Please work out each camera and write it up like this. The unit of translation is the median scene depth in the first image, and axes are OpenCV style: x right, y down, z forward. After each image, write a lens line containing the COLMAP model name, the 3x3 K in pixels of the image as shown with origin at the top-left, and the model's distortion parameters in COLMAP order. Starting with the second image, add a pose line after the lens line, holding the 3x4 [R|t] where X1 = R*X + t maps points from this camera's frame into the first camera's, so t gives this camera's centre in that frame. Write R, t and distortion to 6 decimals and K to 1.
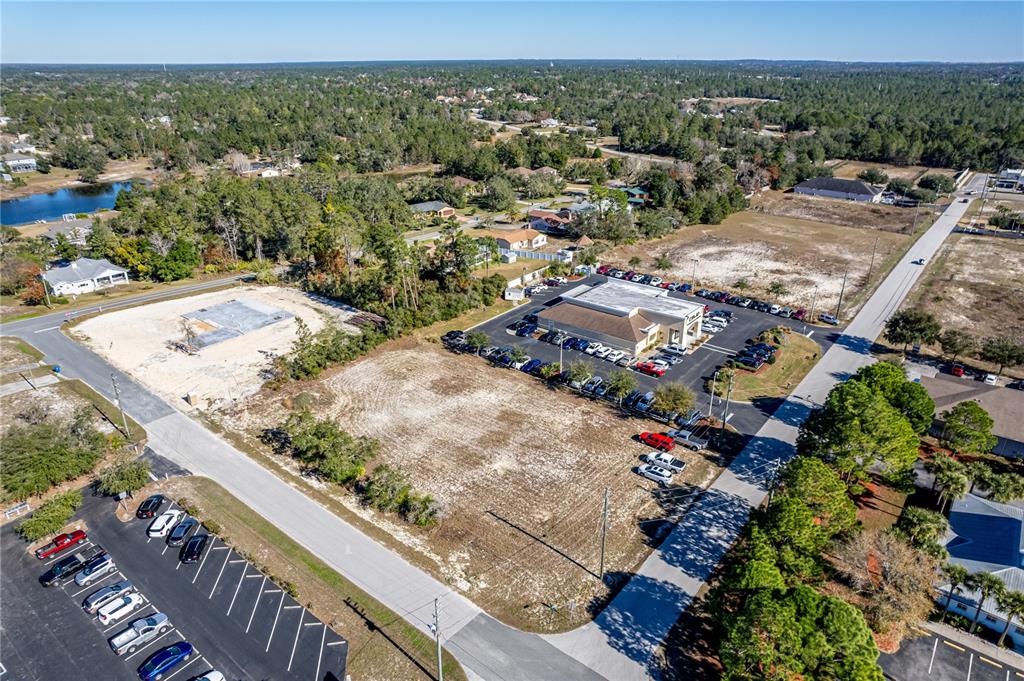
lens RADIAL K [[659.1, 0, 517.4], [0, 659.1, 340.3], [0, 0, 1]] dist [-0.078389, 0.064794]
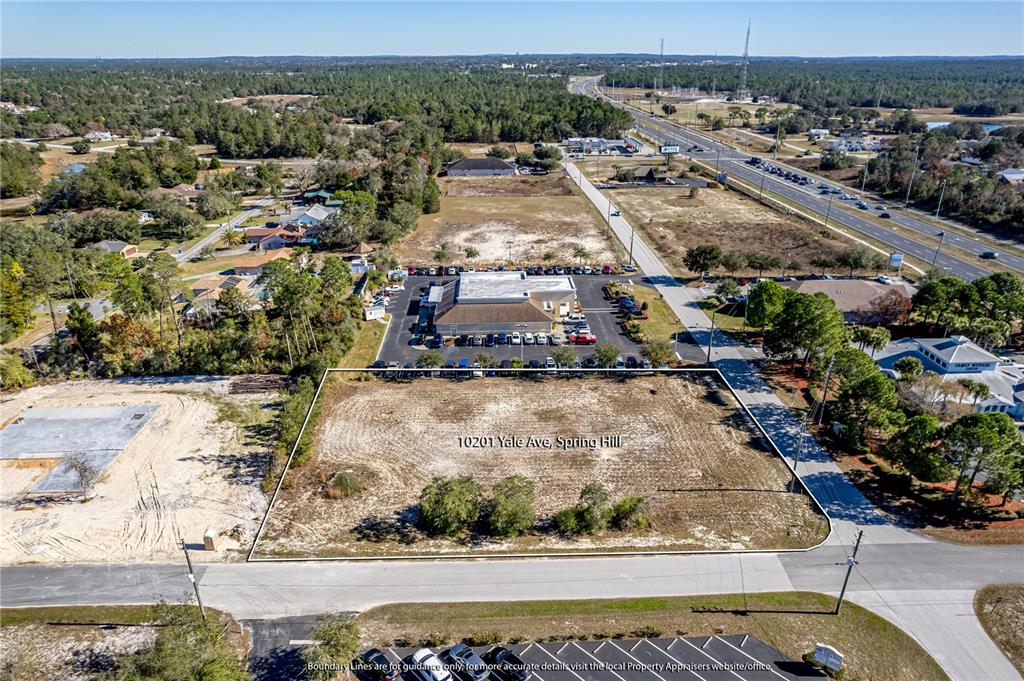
lens RADIAL K [[659.1, 0, 517.4], [0, 659.1, 340.3], [0, 0, 1]] dist [-0.078389, 0.064794]
pose [[0.757530, -0.263084, 0.597440, -0.568757], [0.260089, 0.961055, 0.093419, -0.091406], [-0.598750, 0.084620, 0.796454, 0.208568]]
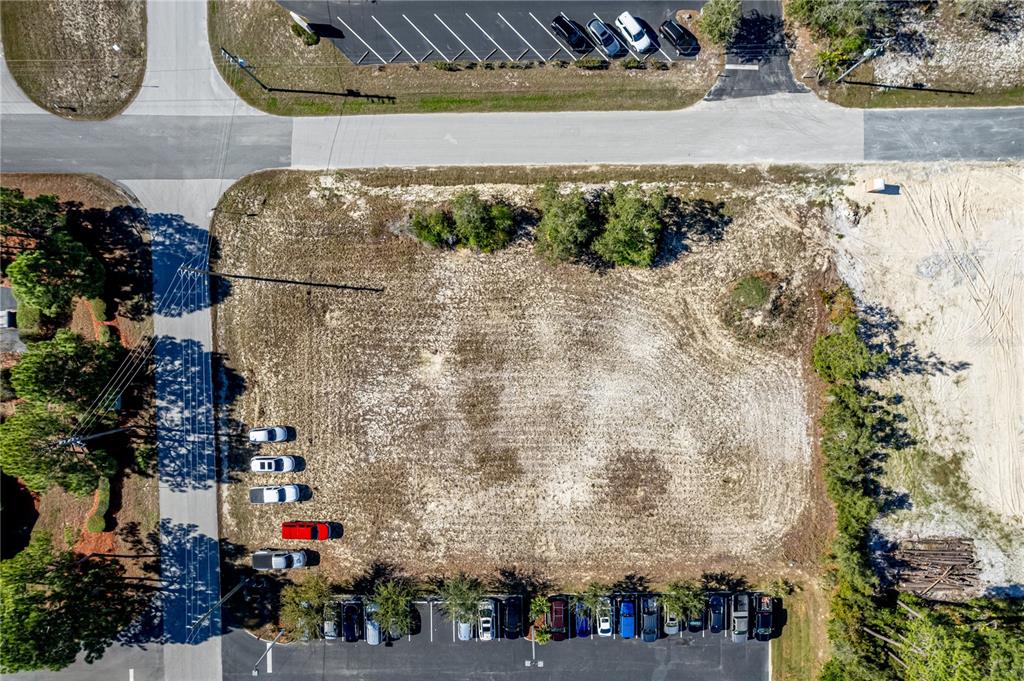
lens RADIAL K [[659.1, 0, 517.4], [0, 659.1, 340.3], [0, 0, 1]] dist [-0.078389, 0.064794]
pose [[-0.780407, 0.625180, 0.010677, -0.107413], [-0.247133, -0.324091, 0.913176, -0.452777], [0.574360, 0.710011, 0.407425, 0.582166]]
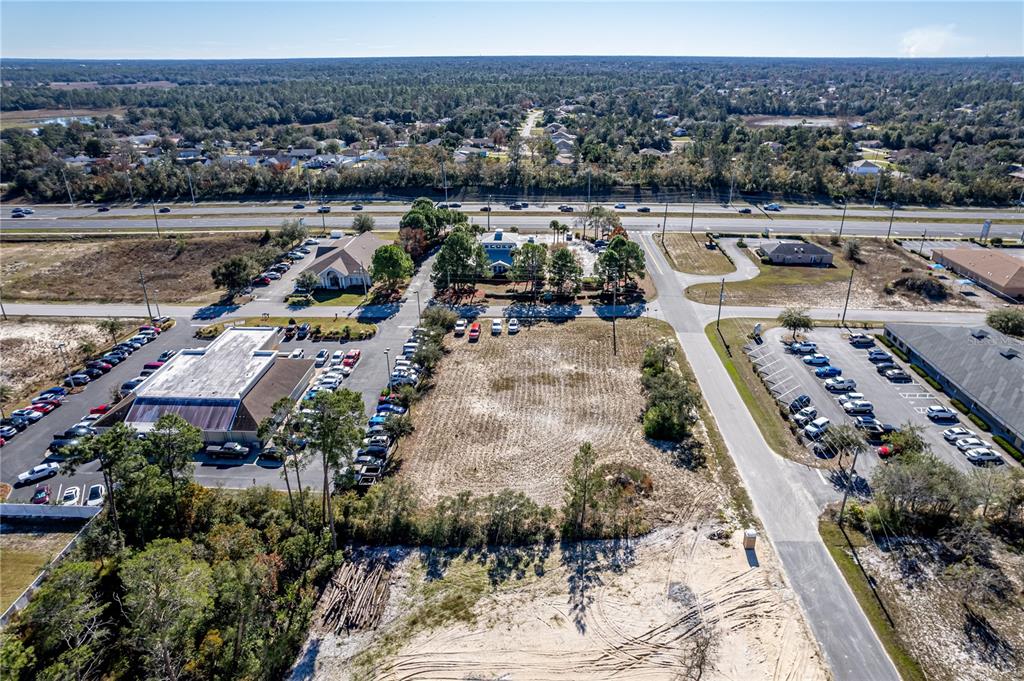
lens RADIAL K [[659.1, 0, 517.4], [0, 659.1, 340.3], [0, 0, 1]] dist [-0.078389, 0.064794]
pose [[-0.581209, -0.325736, 0.745716, -0.753547], [0.325588, 0.746758, 0.579953, -0.521879], [-0.745781, 0.579870, -0.327967, 1.205034]]
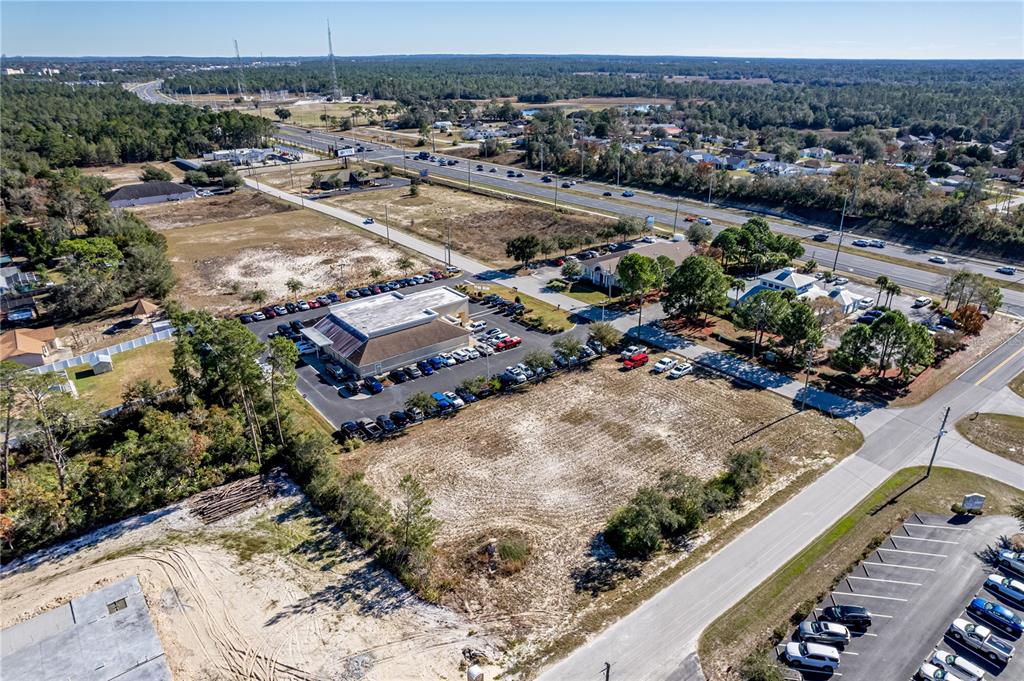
lens RADIAL K [[659.1, 0, 517.4], [0, 659.1, 340.3], [0, 0, 1]] dist [-0.078389, 0.064794]
pose [[0.225052, -0.391067, 0.892422, -0.809621], [0.386624, 0.876568, 0.286620, -0.283209], [-0.894356, 0.280528, 0.348470, 0.649880]]
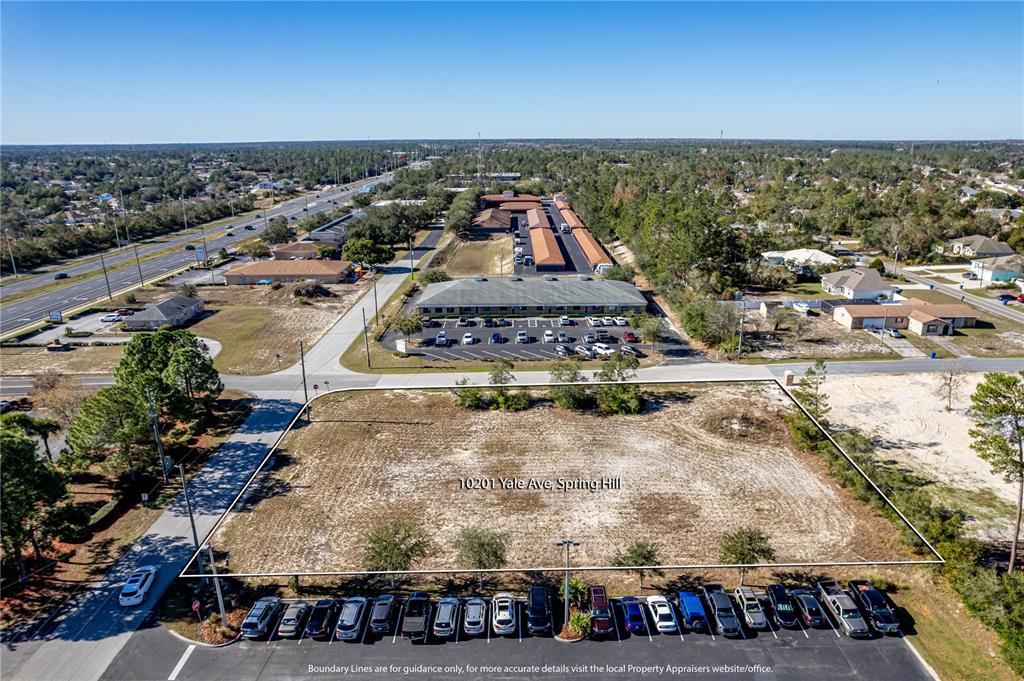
lens RADIAL K [[659.1, 0, 517.4], [0, 659.1, 340.3], [0, 0, 1]] dist [-0.078389, 0.064794]
pose [[-0.784729, 0.190099, -0.589968, 0.342387], [-0.238461, 0.785965, 0.570435, -0.378559], [0.572134, 0.588321, -0.571438, 1.198323]]
